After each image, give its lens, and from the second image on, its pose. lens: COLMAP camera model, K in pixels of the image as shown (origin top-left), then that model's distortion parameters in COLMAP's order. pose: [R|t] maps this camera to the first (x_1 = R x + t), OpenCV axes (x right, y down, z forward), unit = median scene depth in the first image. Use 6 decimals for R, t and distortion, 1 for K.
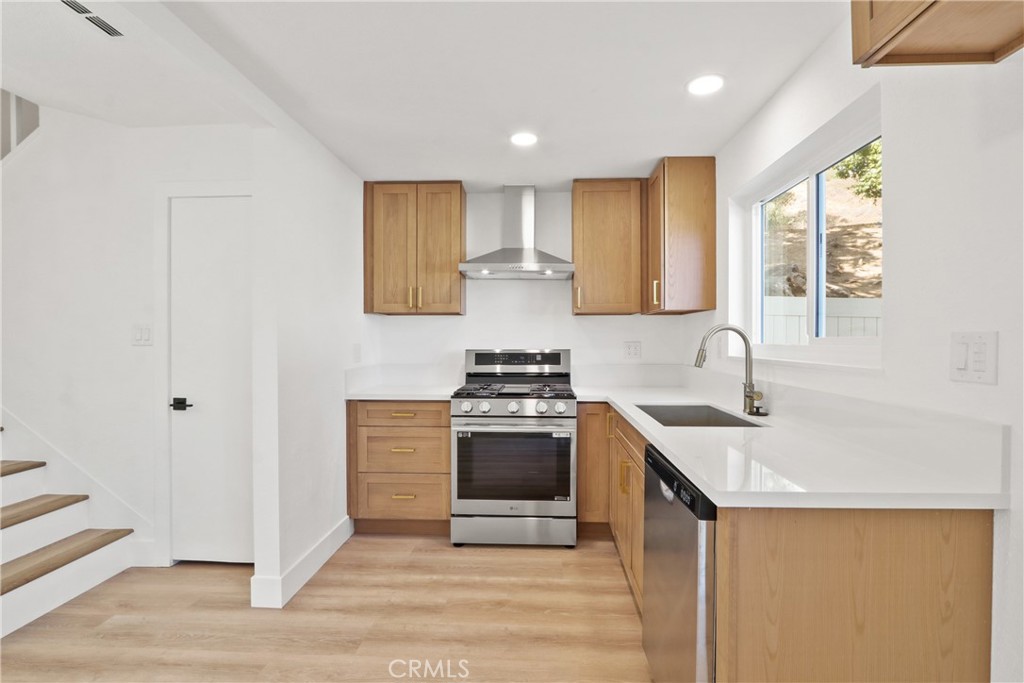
lens RADIAL K [[473.1, 0, 519.4], [0, 473.1, 345.4], [0, 0, 1]] dist [-0.016635, 0.002531]
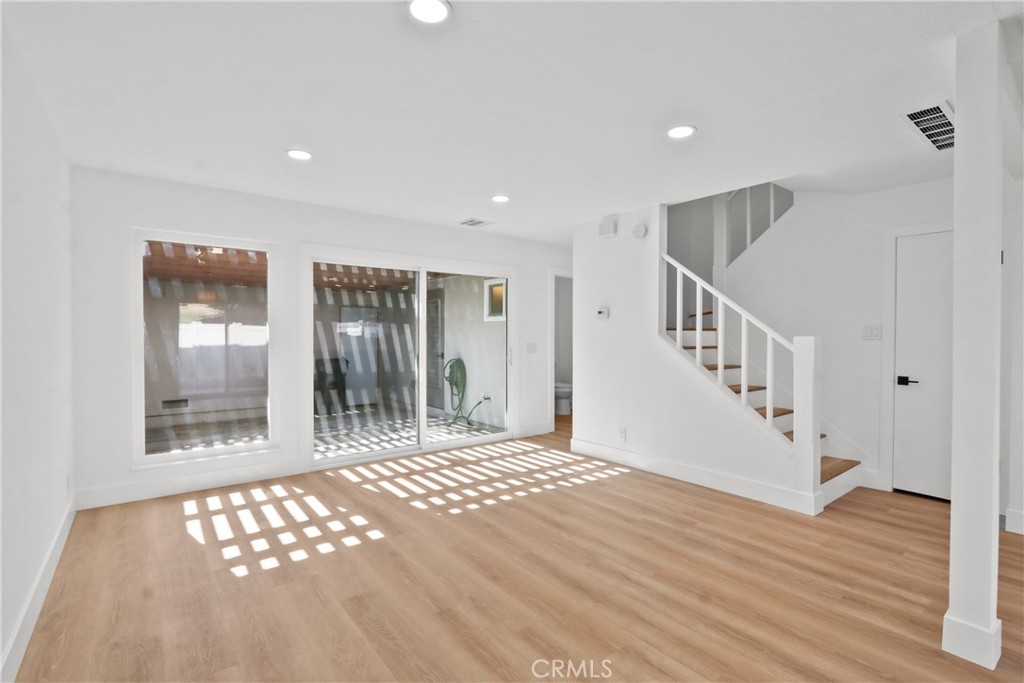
lens RADIAL K [[473.1, 0, 519.1], [0, 473.1, 343.2], [0, 0, 1]] dist [-0.016635, 0.002531]
pose [[0.661173, 0.013336, -0.750115, -0.394185], [-0.009067, 0.999911, 0.009786, 0.006484], [0.750179, 0.000331, 0.661235, -0.762035]]
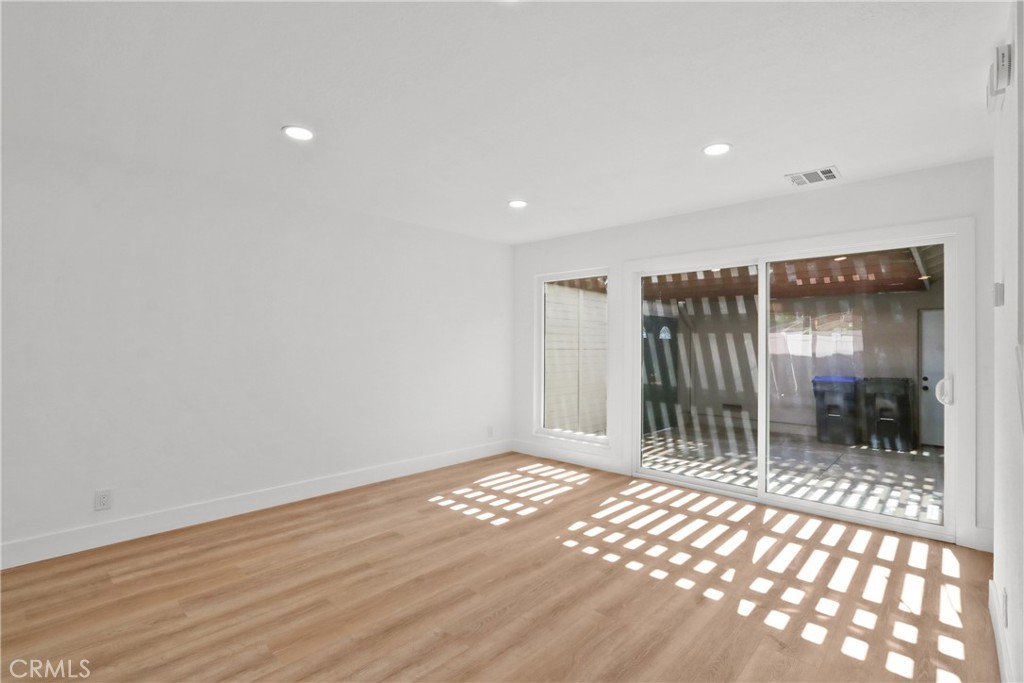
lens RADIAL K [[473.1, 0, 525.6], [0, 473.1, 336.2], [0, 0, 1]] dist [-0.016635, 0.002531]
pose [[-0.636187, -0.017494, -0.771336, -0.495251], [-0.010091, 0.999846, -0.014353, -0.007435], [0.771469, -0.001348, -0.636266, 0.493165]]
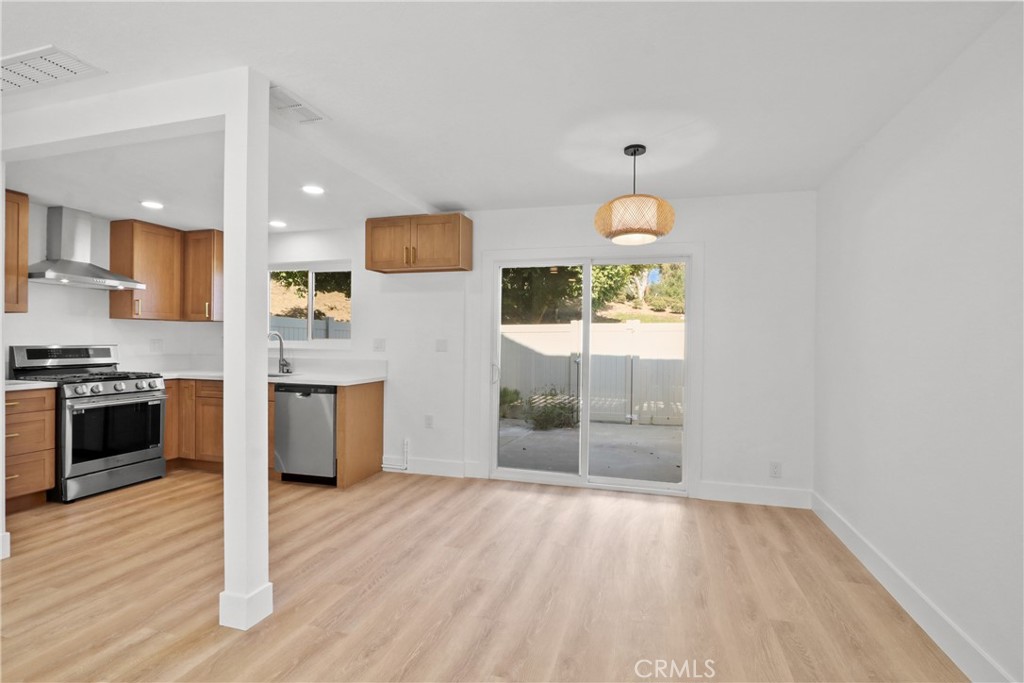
lens RADIAL K [[473.1, 0, 516.8], [0, 473.1, 344.9], [0, 0, 1]] dist [-0.016635, 0.002531]
pose [[0.237047, -0.004435, 0.971488, -1.061483], [0.000196, 0.999990, 0.004518, 0.003237], [-0.971498, -0.000880, 0.237045, -0.441916]]
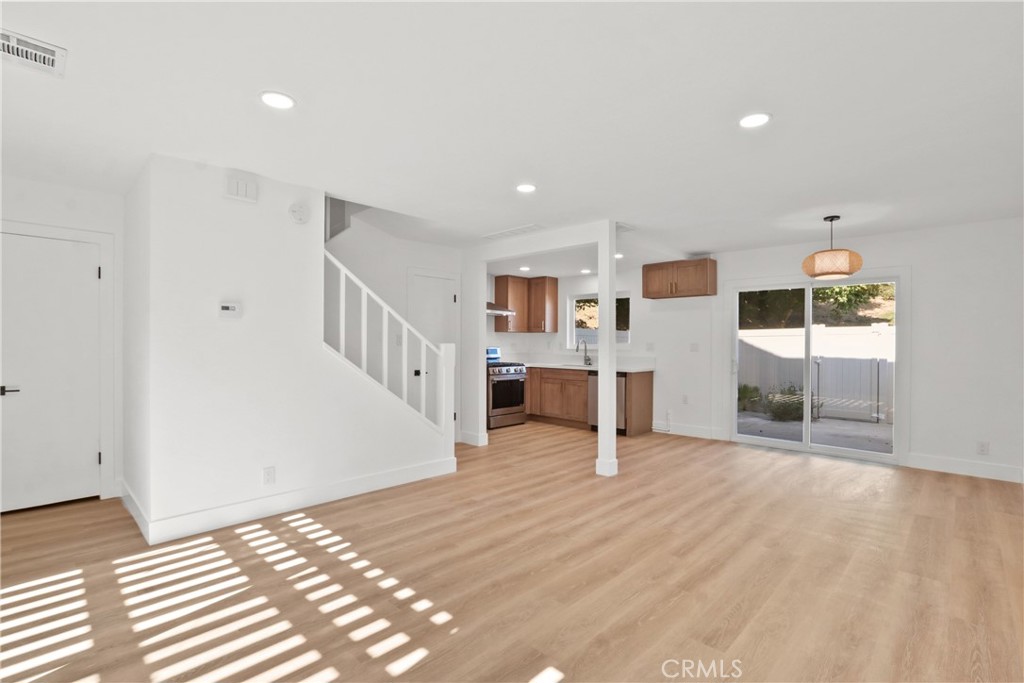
lens RADIAL K [[473.1, 0, 520.6], [0, 473.1, 344.0], [0, 0, 1]] dist [-0.016635, 0.002531]
pose [[0.656869, 0.001835, 0.754002, -1.866393], [0.002762, 0.999984, -0.004840, 0.005335], [-0.753999, 0.005262, 0.656854, -0.693915]]
